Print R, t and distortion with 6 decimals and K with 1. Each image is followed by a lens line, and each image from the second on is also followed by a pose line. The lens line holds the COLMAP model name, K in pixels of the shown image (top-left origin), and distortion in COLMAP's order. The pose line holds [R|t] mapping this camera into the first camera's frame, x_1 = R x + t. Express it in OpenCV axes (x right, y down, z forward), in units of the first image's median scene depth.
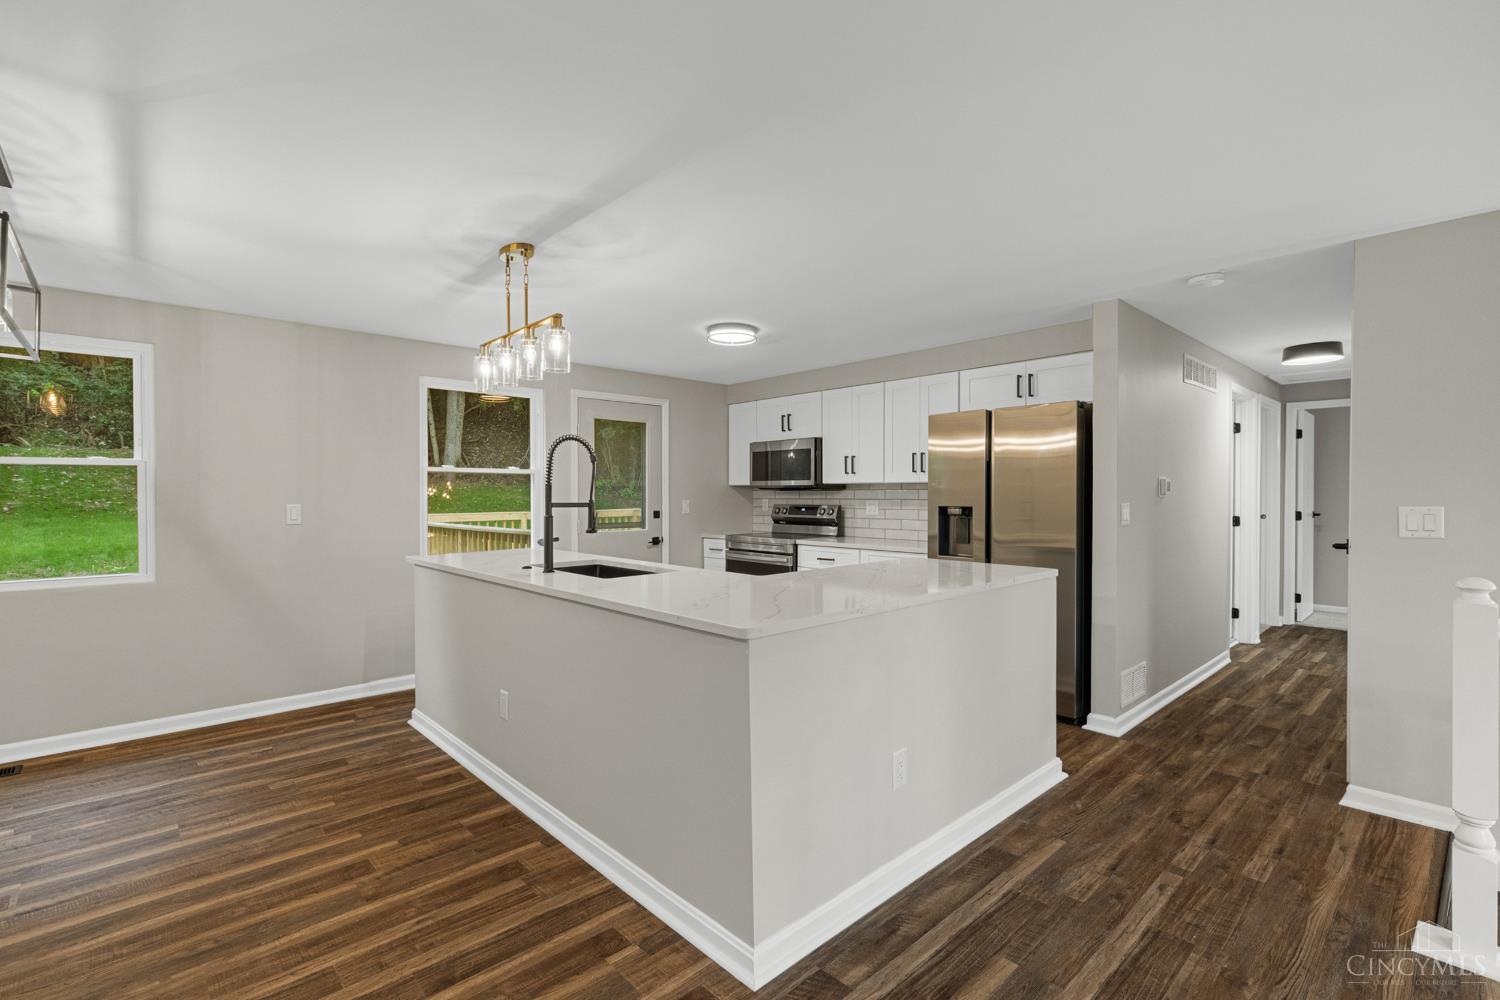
lens RADIAL K [[680.9, 0, 737.7], [0, 680.9, 495.4], [0, 0, 1]] dist [0.003798, -0.000369]
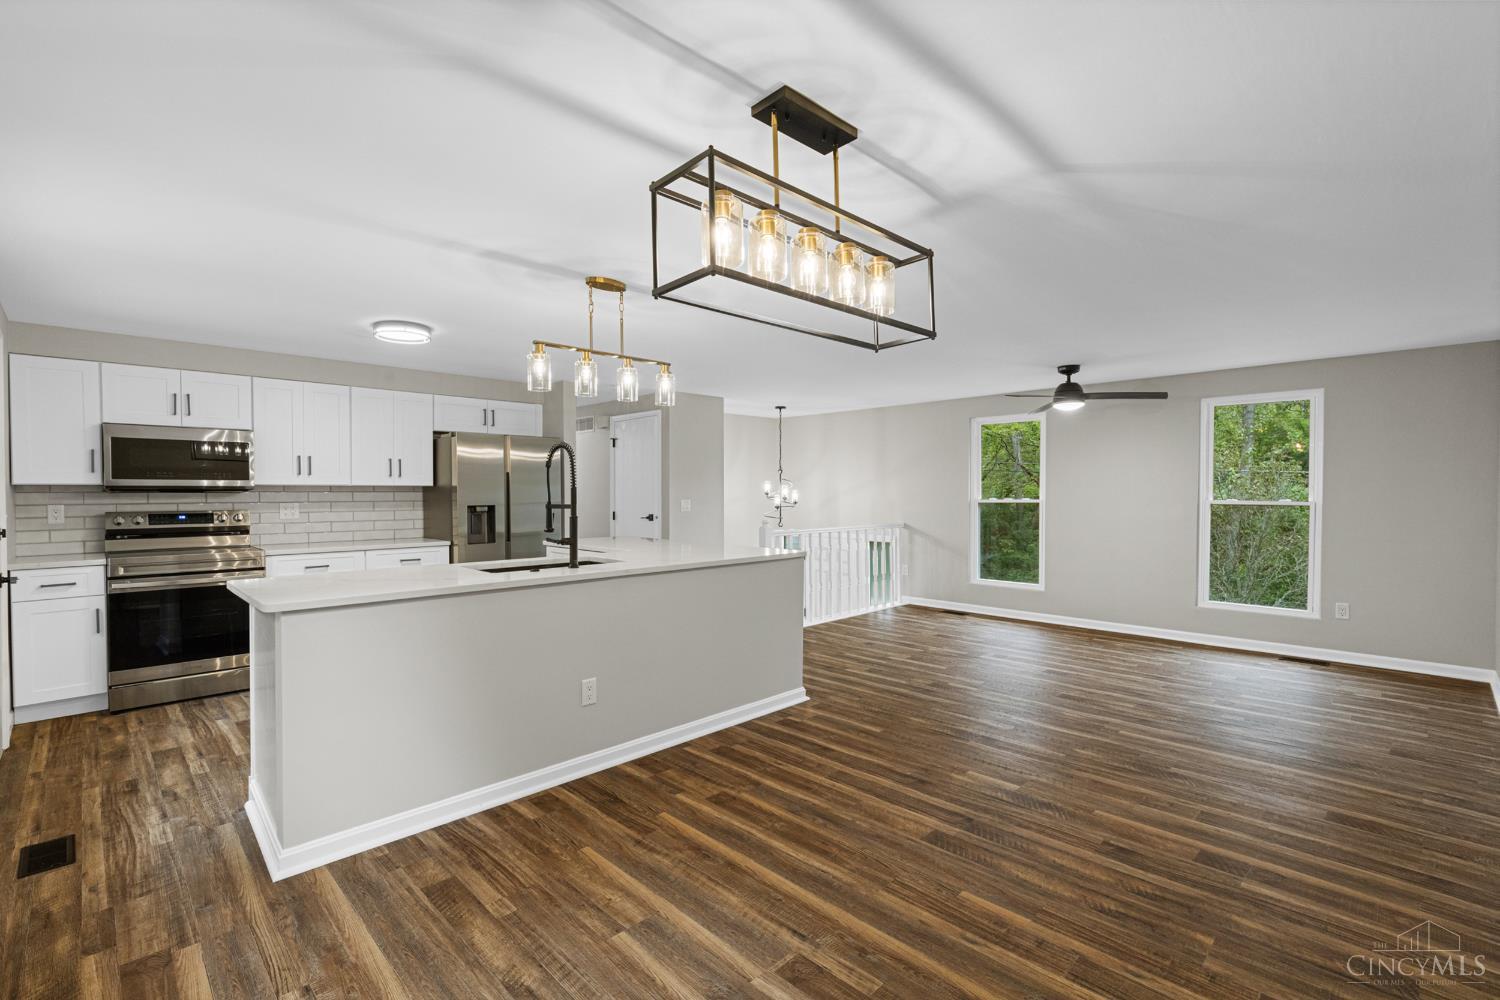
lens RADIAL K [[669.3, 0, 736.1], [0, 669.3, 502.7], [0, 0, 1]] dist [0.004030, 0.000032]
pose [[-0.030723, -0.014226, 0.999427, -0.983414], [0.005509, 0.999881, 0.014401, -0.004615], [-0.999513, 0.005948, -0.030641, 0.558333]]
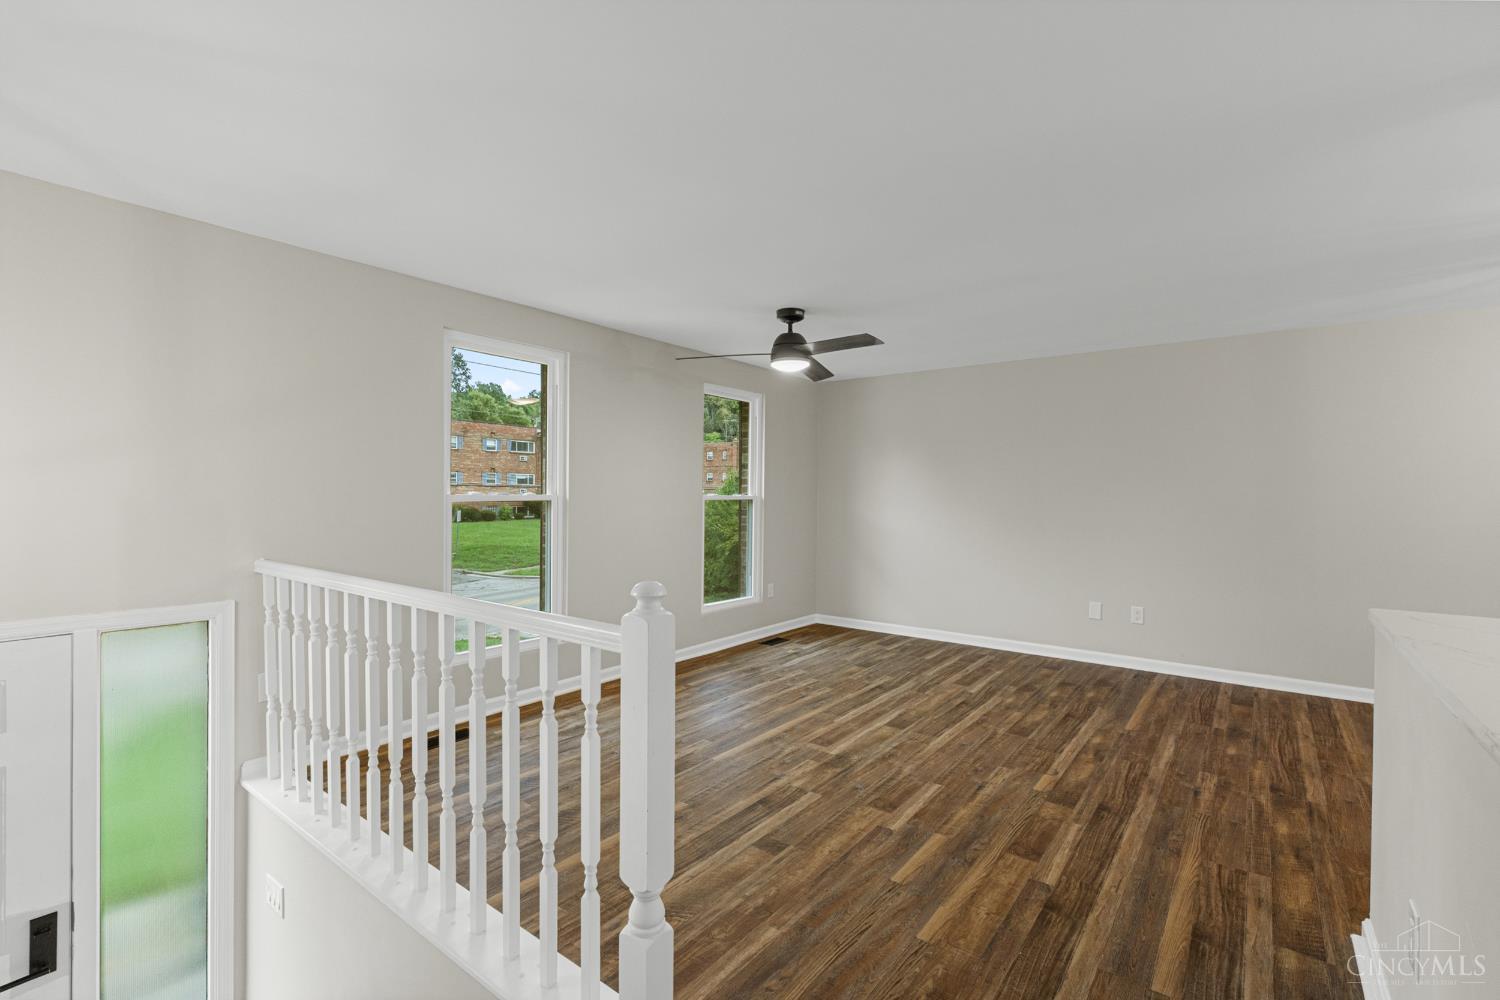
lens RADIAL K [[674.8, 0, 737.7], [0, 674.8, 497.7], [0, 0, 1]] dist [0.002979, 0.000373]
pose [[-0.986313, -0.005351, -0.164795, 0.494807], [-0.007282, 0.999912, 0.011115, 0.006855], [0.164721, 0.012163, -0.986265, 0.797082]]
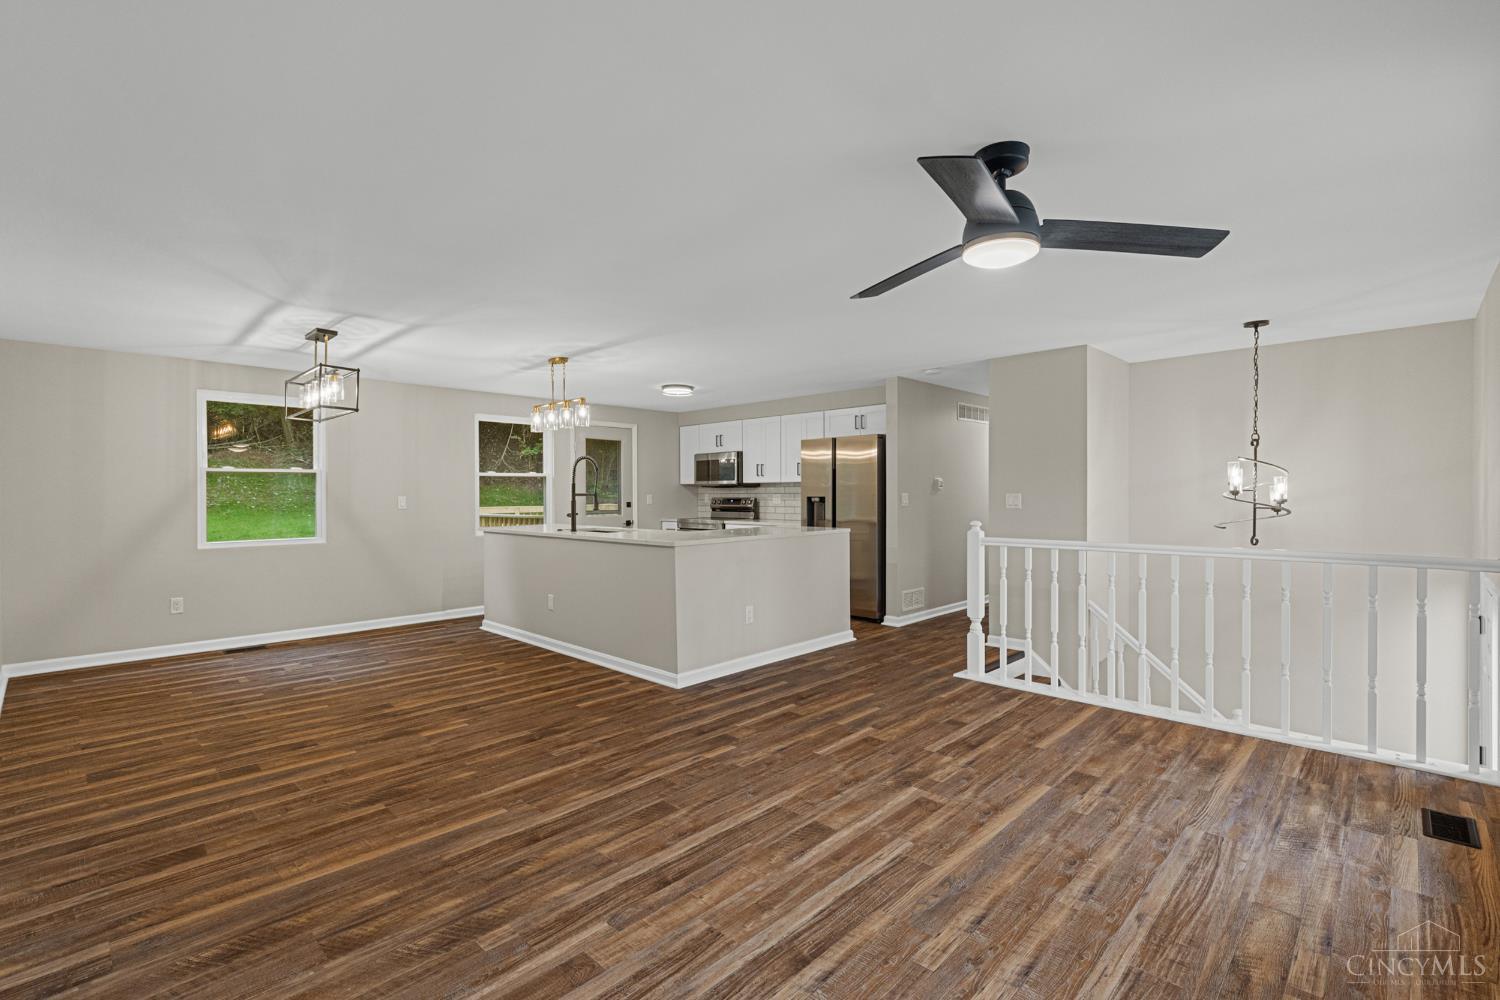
lens RADIAL K [[680.9, 0, 737.7], [0, 680.9, 495.4], [0, 0, 1]] dist [0.003798, -0.000369]
pose [[0.998635, -0.003213, 0.052129, 0.048686], [0.003205, 0.999995, 0.000240, 0.012447], [-0.052130, -0.000073, 0.998640, -0.612149]]
